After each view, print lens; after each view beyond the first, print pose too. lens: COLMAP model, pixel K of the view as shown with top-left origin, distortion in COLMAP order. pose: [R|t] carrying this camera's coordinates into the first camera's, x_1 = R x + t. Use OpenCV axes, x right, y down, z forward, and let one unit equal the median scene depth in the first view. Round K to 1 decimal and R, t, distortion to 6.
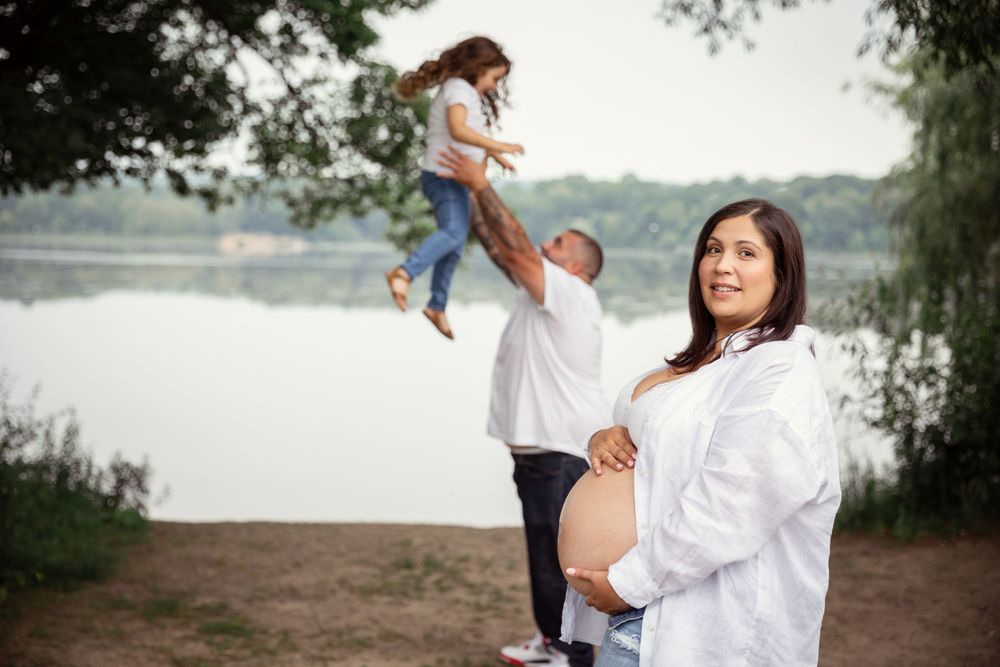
lens RADIAL K [[1597.2, 0, 477.3], [0, 1597.2, 342.1], [0, 0, 1]] dist [0.173741, 0.000000]
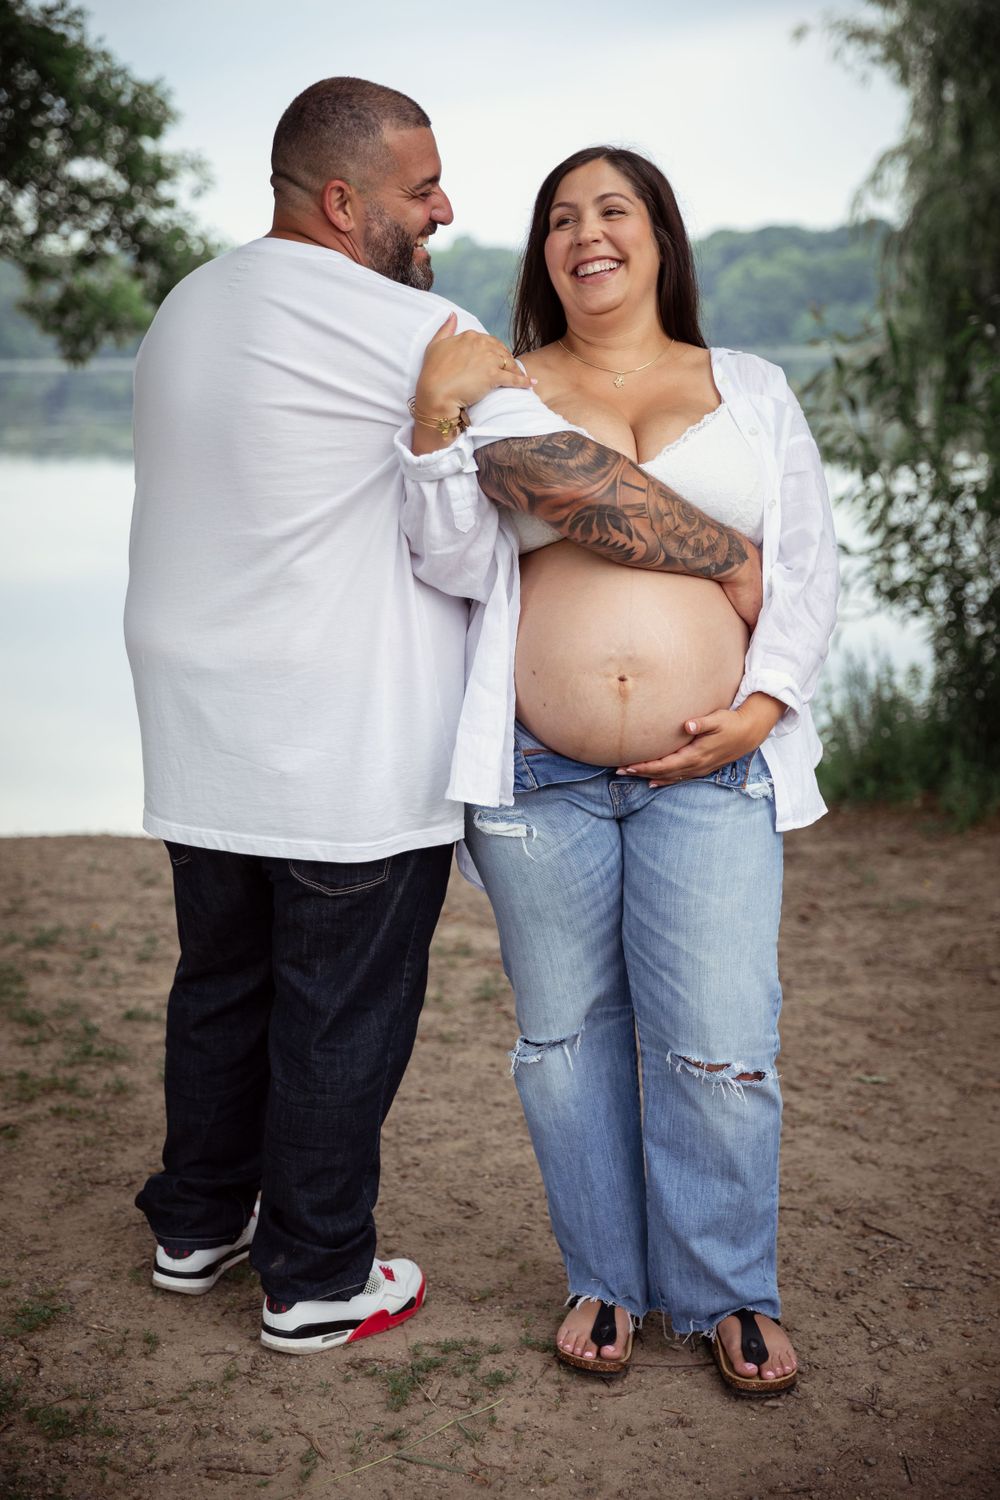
lens RADIAL K [[2395.8, 0, 490.4], [0, 2395.8, 746.7], [0, 0, 1]] dist [0.173741, 0.000000]
pose [[0.993950, -0.055610, 0.094716, 0.039049], [0.045613, 0.993466, 0.104620, 0.012334], [-0.099915, -0.099667, 0.989992, 0.232738]]
